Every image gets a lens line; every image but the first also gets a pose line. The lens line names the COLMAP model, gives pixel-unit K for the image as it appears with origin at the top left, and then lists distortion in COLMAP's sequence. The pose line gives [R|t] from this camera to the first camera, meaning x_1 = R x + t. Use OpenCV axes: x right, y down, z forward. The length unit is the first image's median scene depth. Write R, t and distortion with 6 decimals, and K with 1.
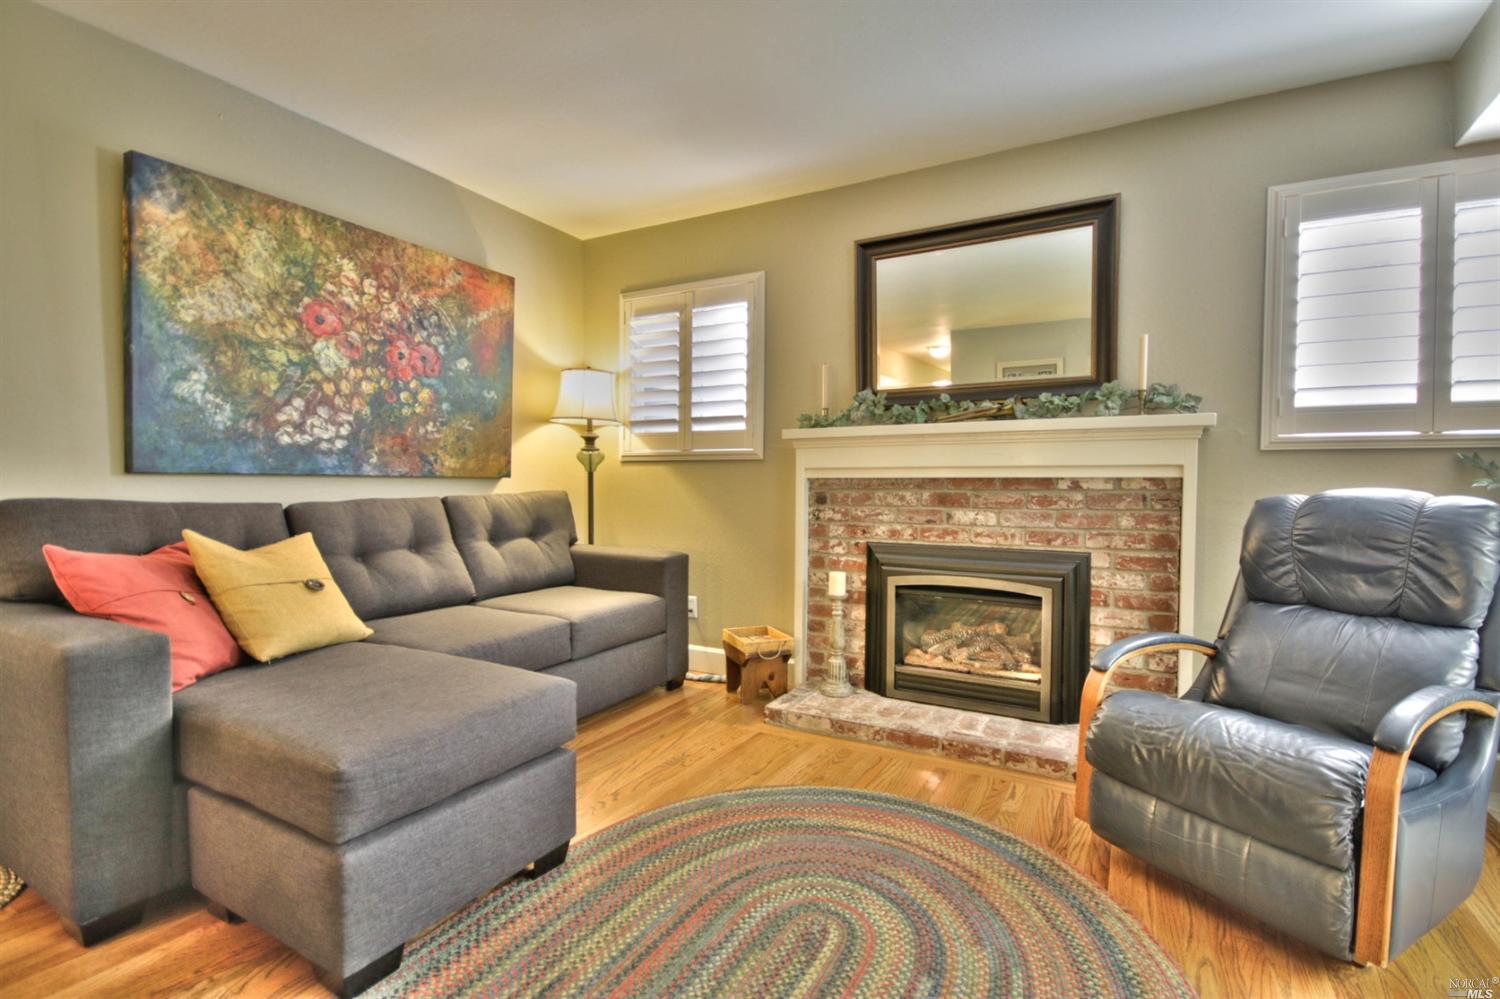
lens RADIAL K [[692.2, 0, 762.5], [0, 692.2, 505.0], [0, 0, 1]] dist [0.006921, -0.010090]
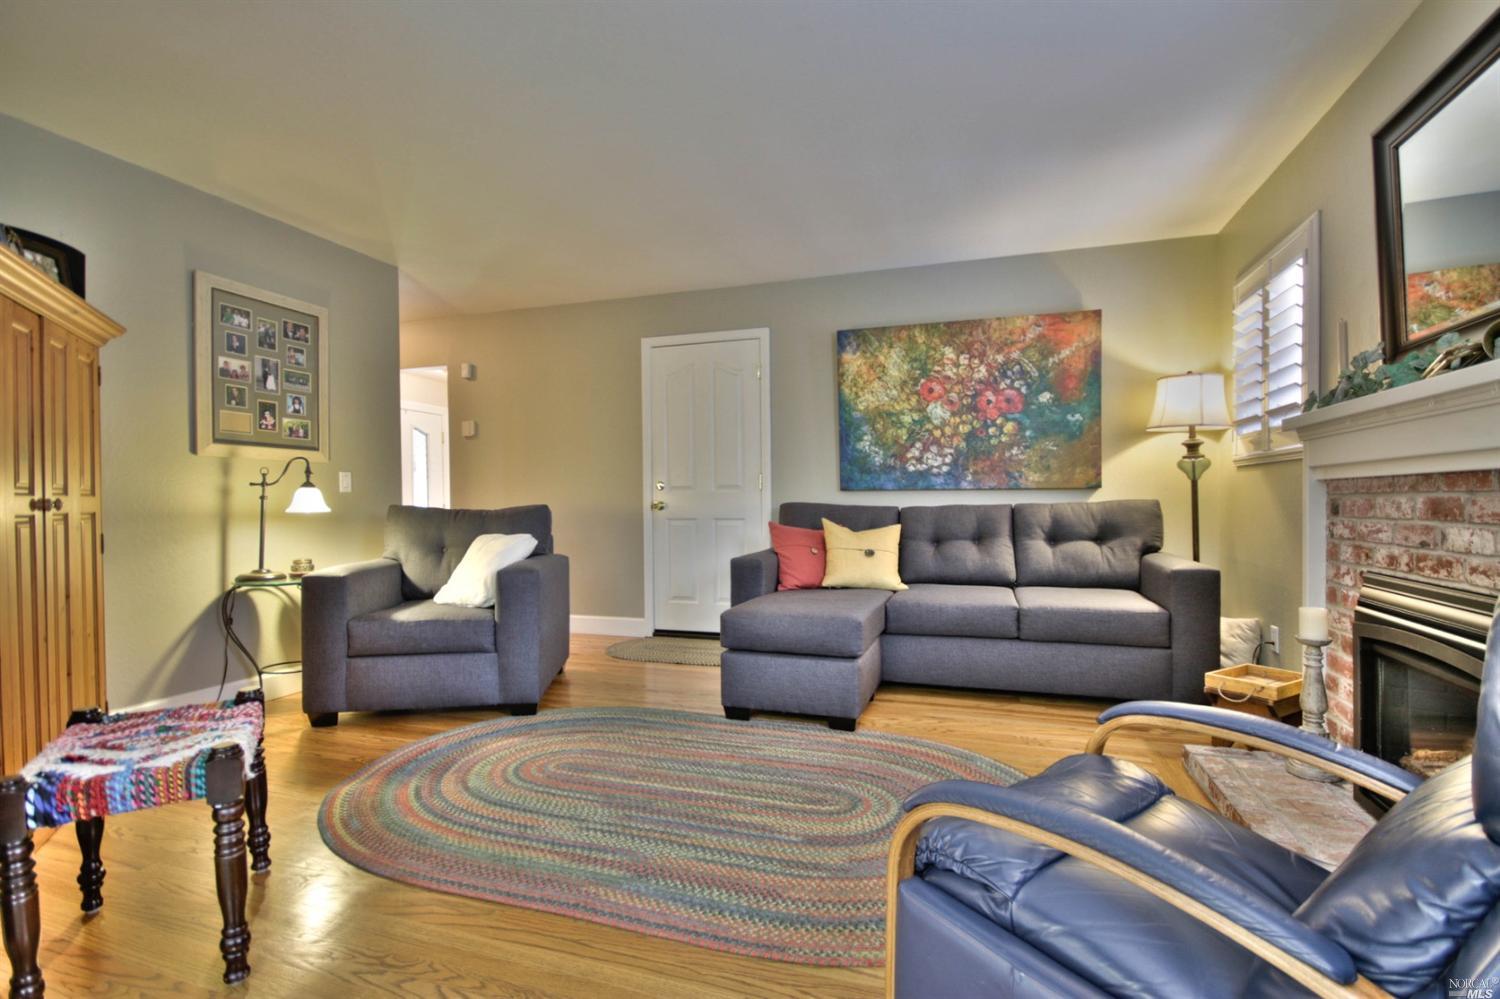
lens RADIAL K [[692.2, 0, 749.5], [0, 692.2, 505.6], [0, 0, 1]] dist [0.006921, -0.010090]
pose [[0.165335, 0.002651, -0.986234, 0.743117], [-0.024438, 0.999700, -0.001410, 0.004863], [0.985935, 0.024335, 0.165350, 0.298987]]
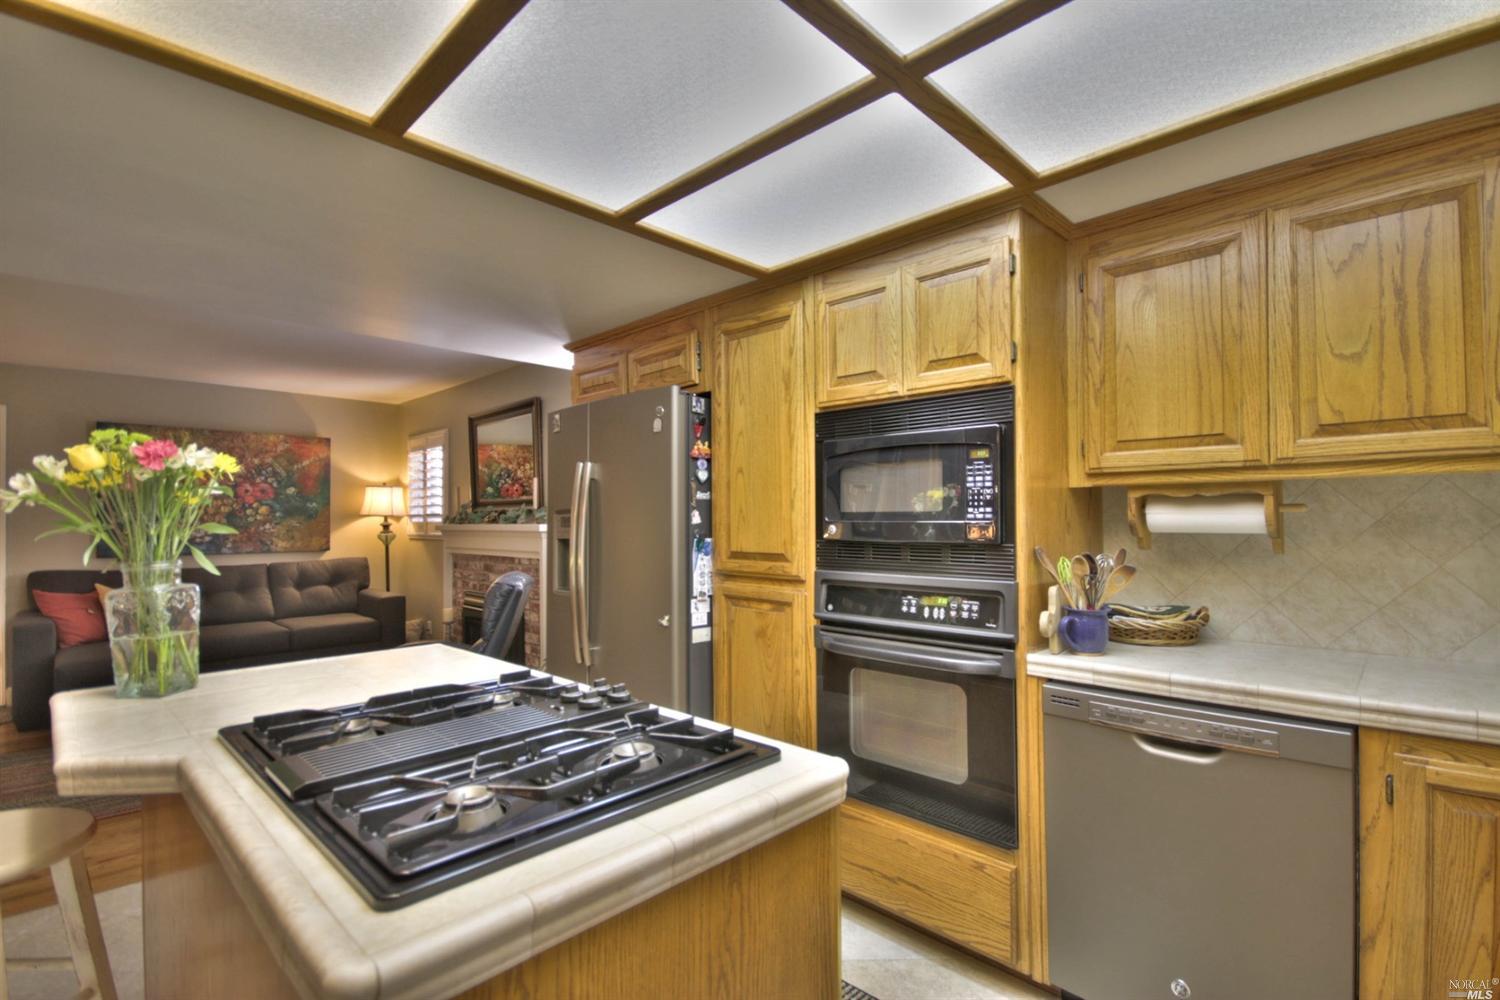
lens RADIAL K [[692.2, 0, 777.6], [0, 692.2, 510.0], [0, 0, 1]] dist [0.006921, -0.010090]
pose [[0.965626, -0.013798, -0.259569, 1.379666], [0.003021, 0.999118, -0.041871, -0.074520], [0.259918, 0.039648, 0.964817, -0.469590]]
